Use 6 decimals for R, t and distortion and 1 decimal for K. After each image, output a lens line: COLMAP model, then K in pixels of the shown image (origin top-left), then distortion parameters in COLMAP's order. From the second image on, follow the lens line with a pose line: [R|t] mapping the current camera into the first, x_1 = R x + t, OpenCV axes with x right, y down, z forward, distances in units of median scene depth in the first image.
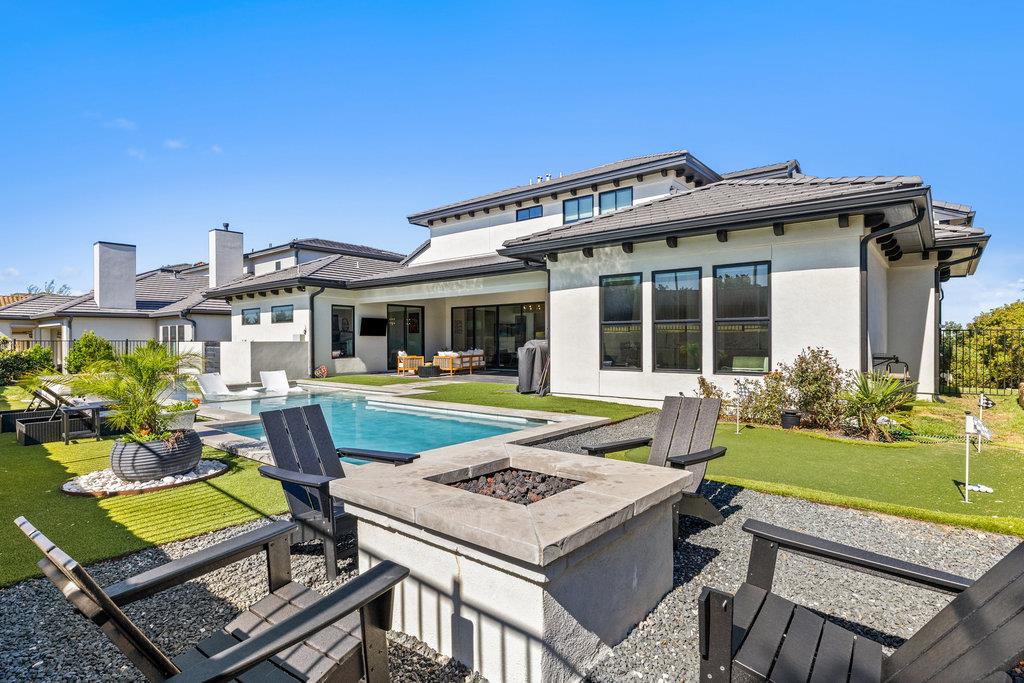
lens RADIAL K [[508.2, 0, 511.9], [0, 508.2, 345.9], [0, 0, 1]] dist [-0.003859, -0.000098]
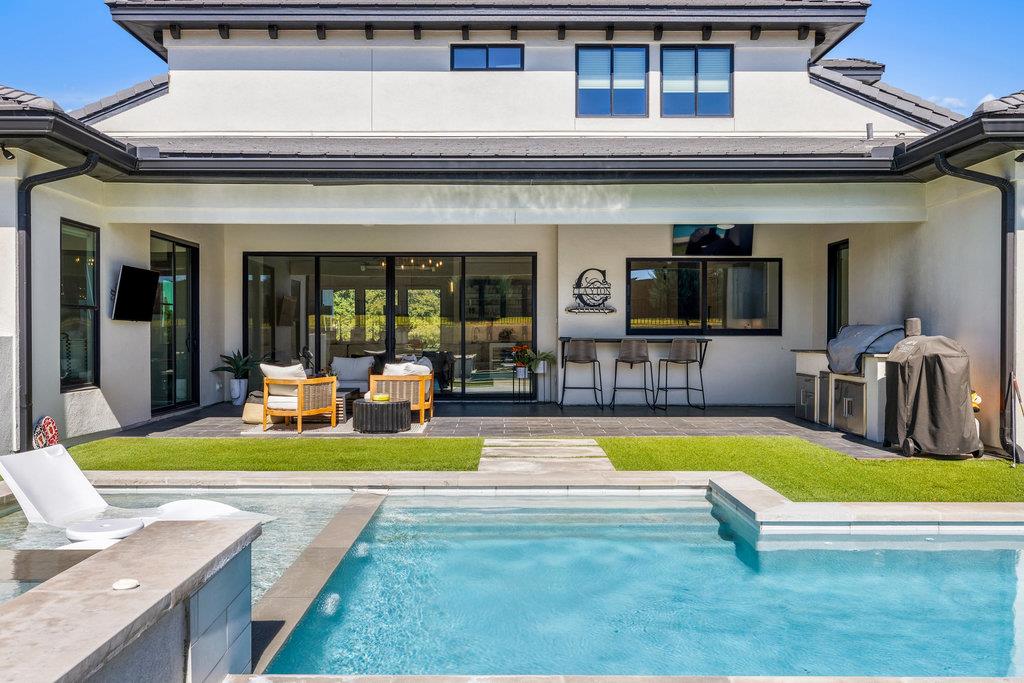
lens RADIAL K [[851.7, 0, 510.4], [0, 851.7, 336.3], [0, 0, 1]] dist [-0.007384, -0.000959]
pose [[0.780115, 0.001446, 0.625635, -0.455250], [0.003010, 0.999977, -0.006064, -0.005289], [-0.625629, 0.006614, 0.780093, 0.414466]]
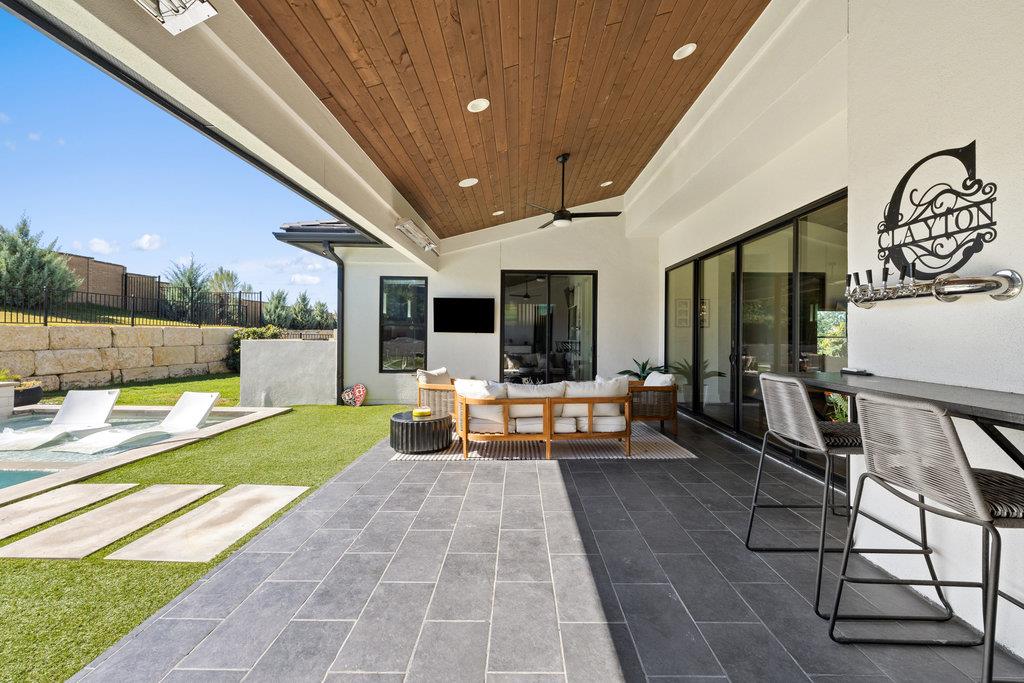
lens RADIAL K [[439.2, 0, 509.8], [0, 439.2, 335.6], [0, 0, 1]] dist [0.000191, 0.000229]
pose [[0.598594, 0.012071, -0.800962, 0.119212], [-0.014598, 0.999885, 0.004159, -0.020060], [0.800920, 0.009203, 0.598701, 0.808010]]
